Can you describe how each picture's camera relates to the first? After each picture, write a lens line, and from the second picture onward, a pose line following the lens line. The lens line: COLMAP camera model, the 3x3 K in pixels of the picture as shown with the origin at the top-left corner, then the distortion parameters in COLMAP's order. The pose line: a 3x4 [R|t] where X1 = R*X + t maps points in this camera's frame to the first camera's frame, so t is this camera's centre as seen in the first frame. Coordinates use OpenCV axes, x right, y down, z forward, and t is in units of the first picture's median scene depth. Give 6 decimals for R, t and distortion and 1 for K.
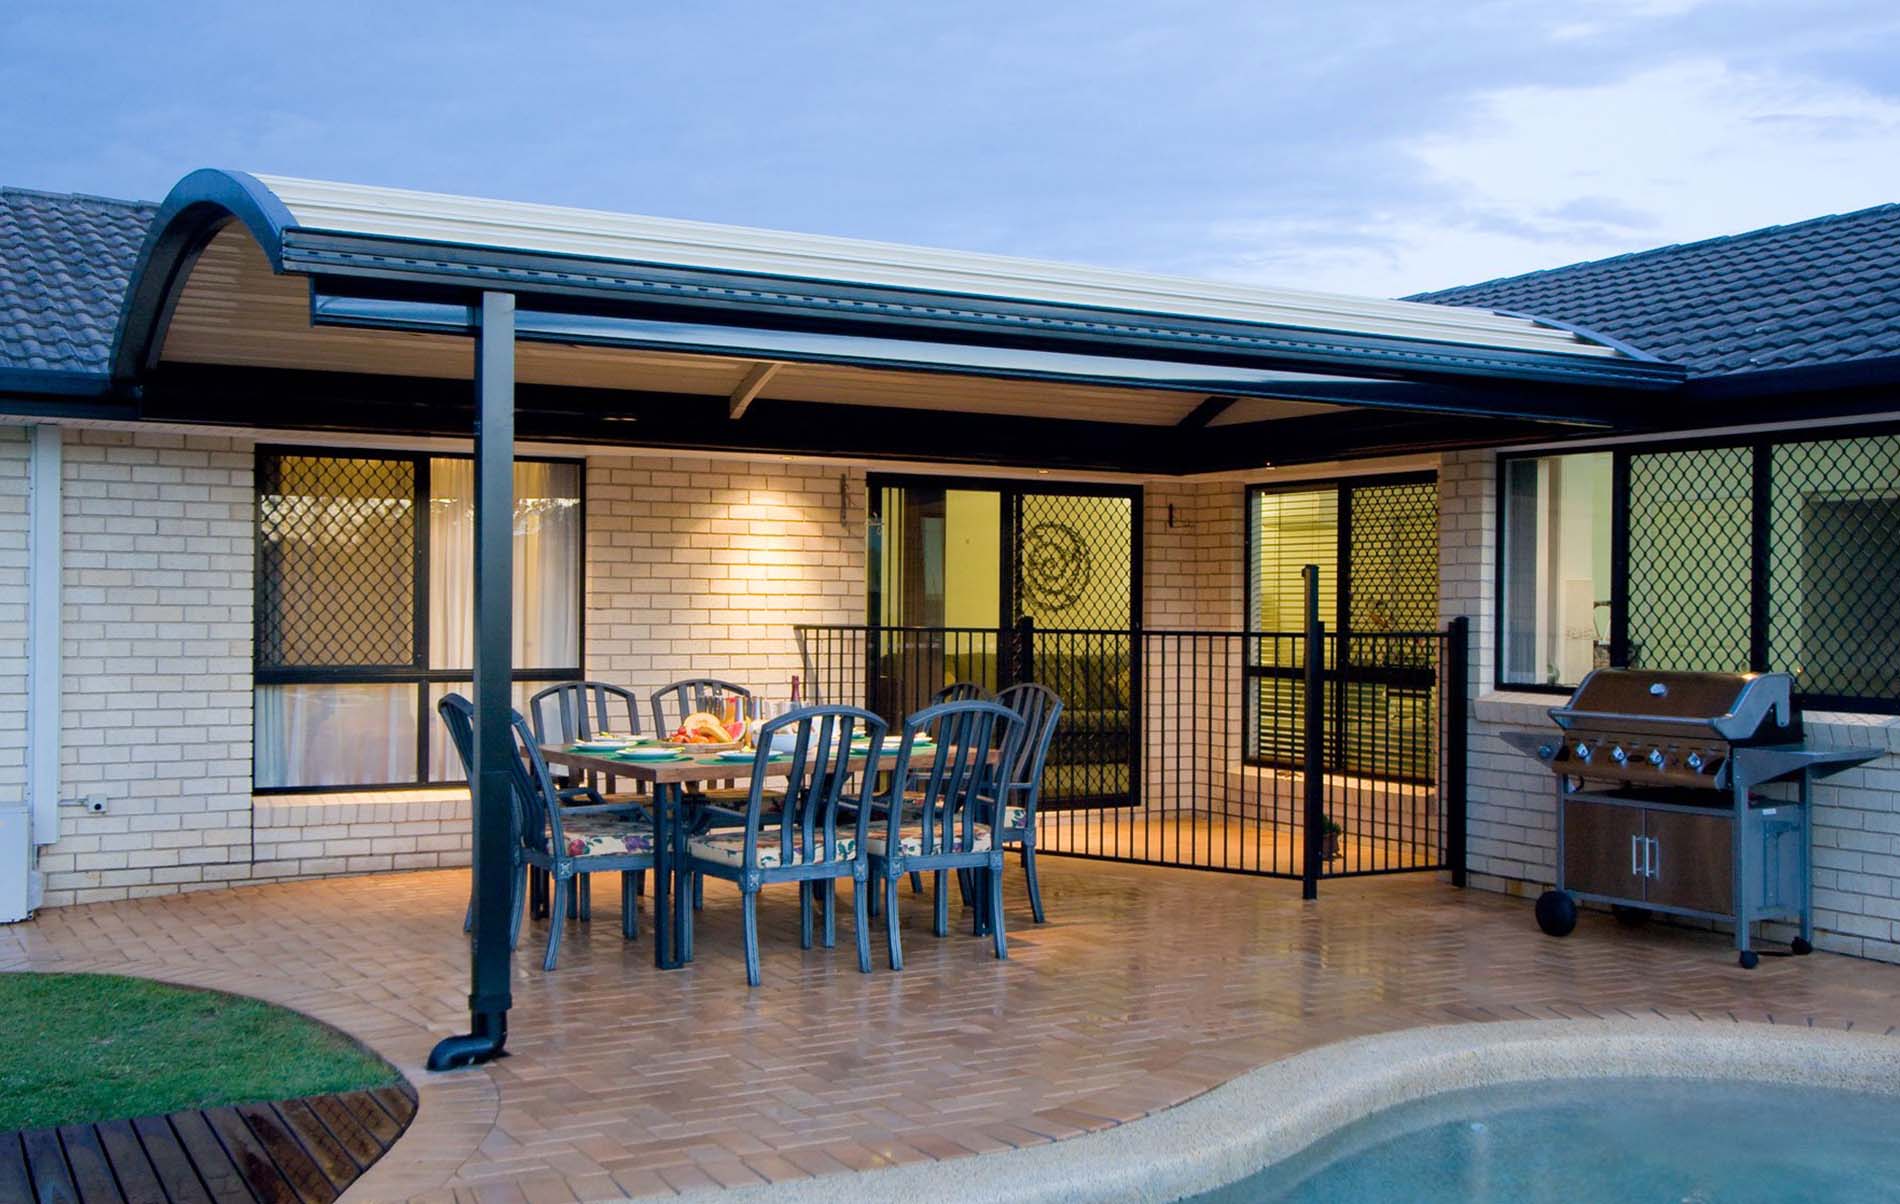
lens RADIAL K [[1972.1, 0, 950.0], [0, 1972.1, 602.0], [0, 0, 1]] dist [-0.016649, 0.009535]
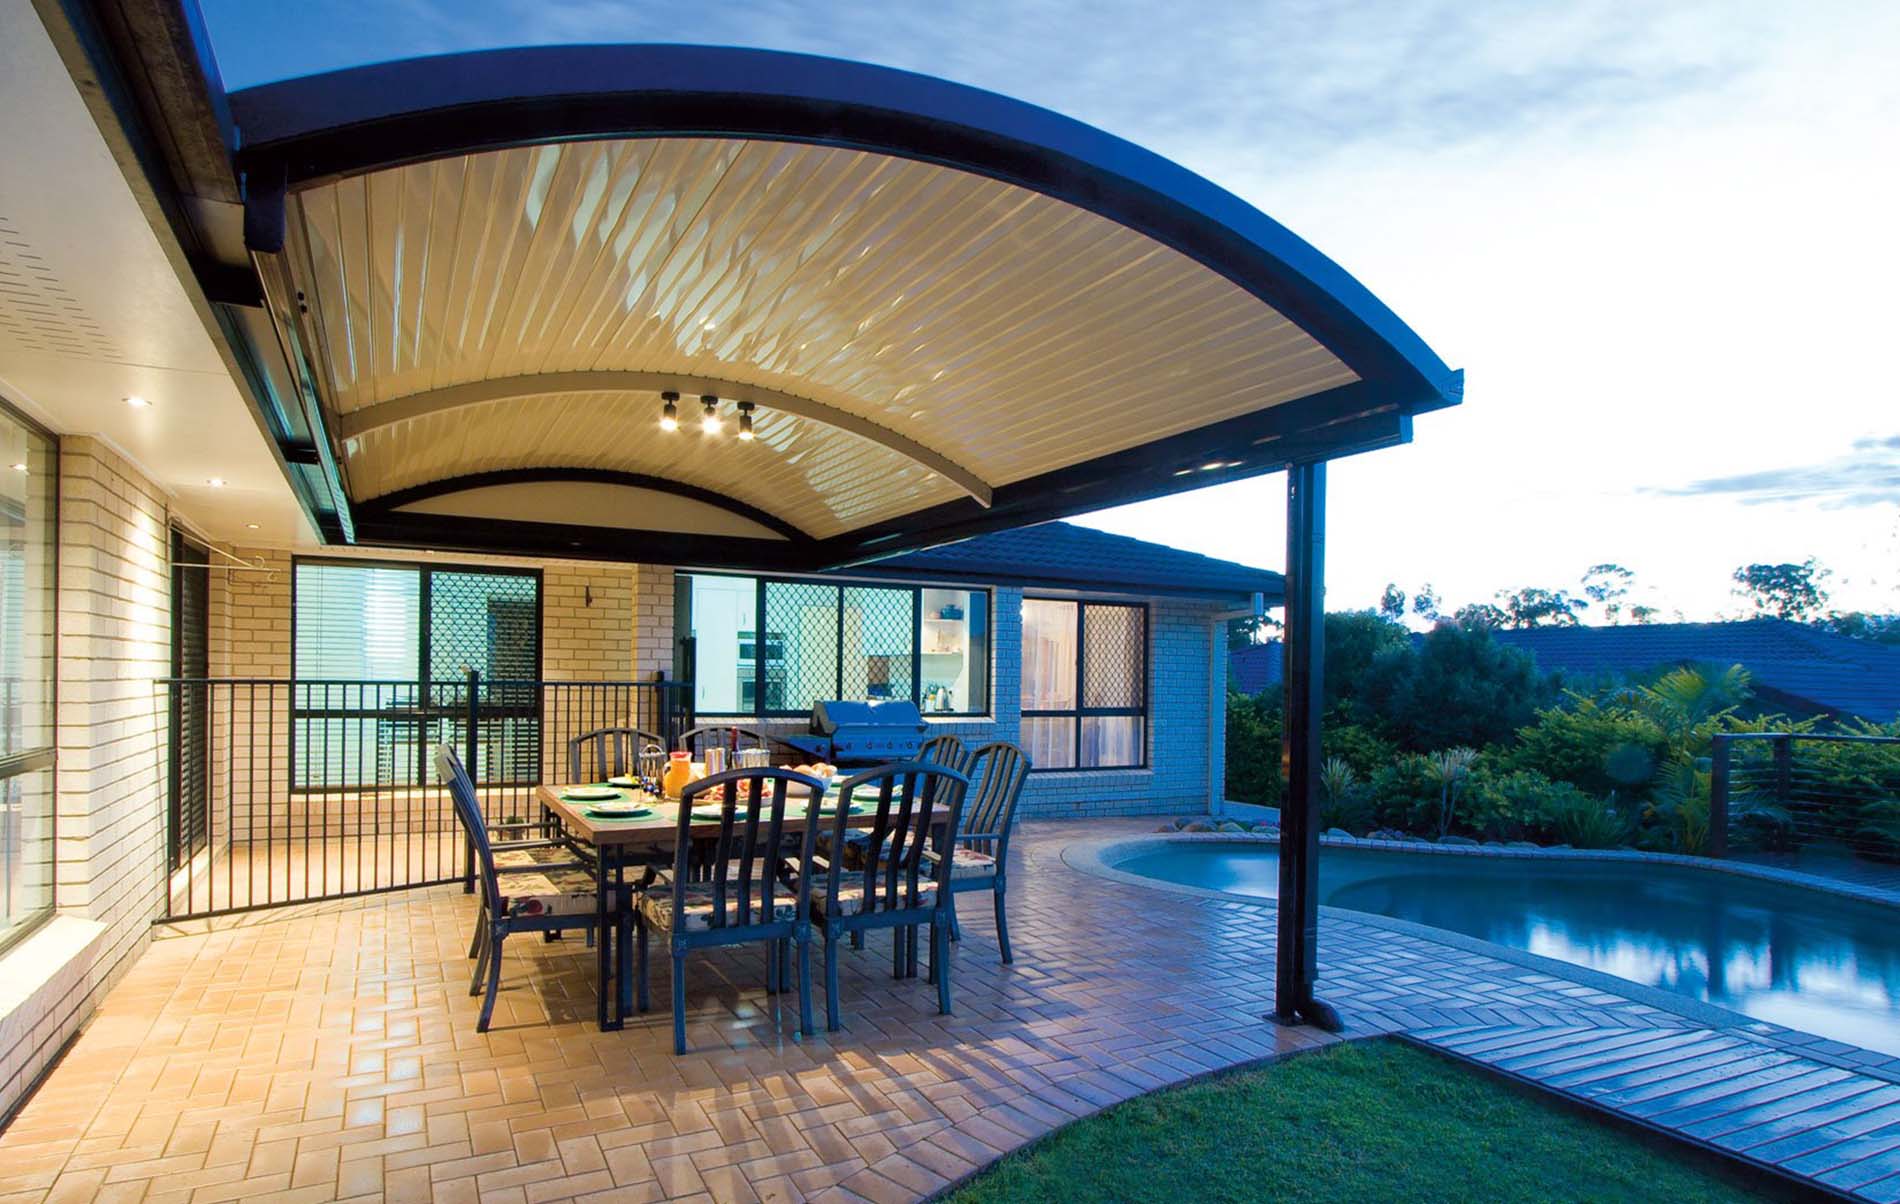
lens RADIAL K [[1079.2, 0, 944.5], [0, 1079.2, 674.0], [0, 0, 1]] dist [-0.005956, -0.000690]
pose [[0.037980, -0.004300, 0.999269, -0.563711], [-0.017643, 0.999832, 0.004973, 0.001697], [-0.999123, -0.017819, 0.037898, 0.707252]]
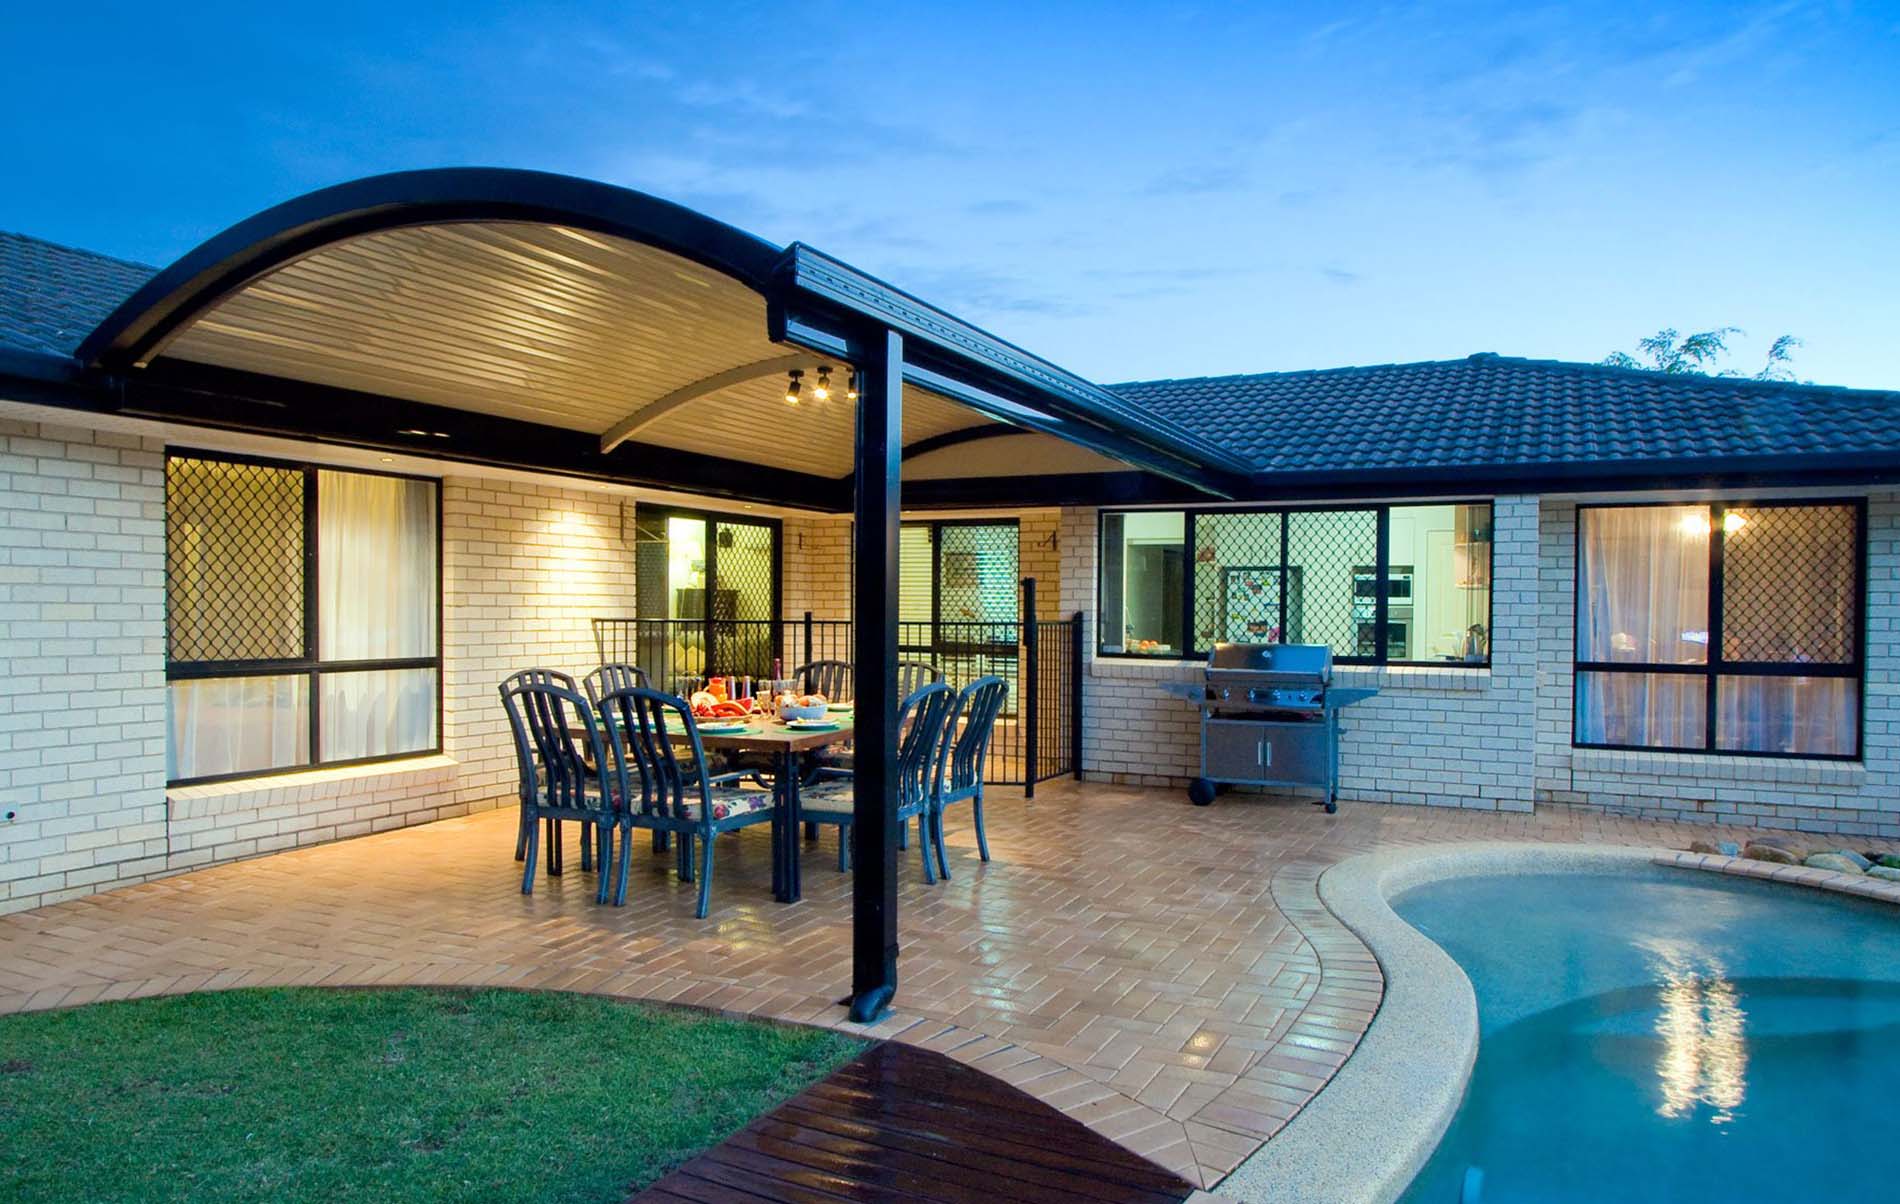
lens RADIAL K [[1209.6, 0, 988.1], [0, 1209.6, 625.0], [0, 0, 1]] dist [-0.020513, -0.000713]
pose [[0.815681, -0.009013, 0.578432, -0.348075], [-0.003689, 0.999777, 0.020781, -0.001465], [-0.578490, -0.019084, 0.815466, 0.235635]]
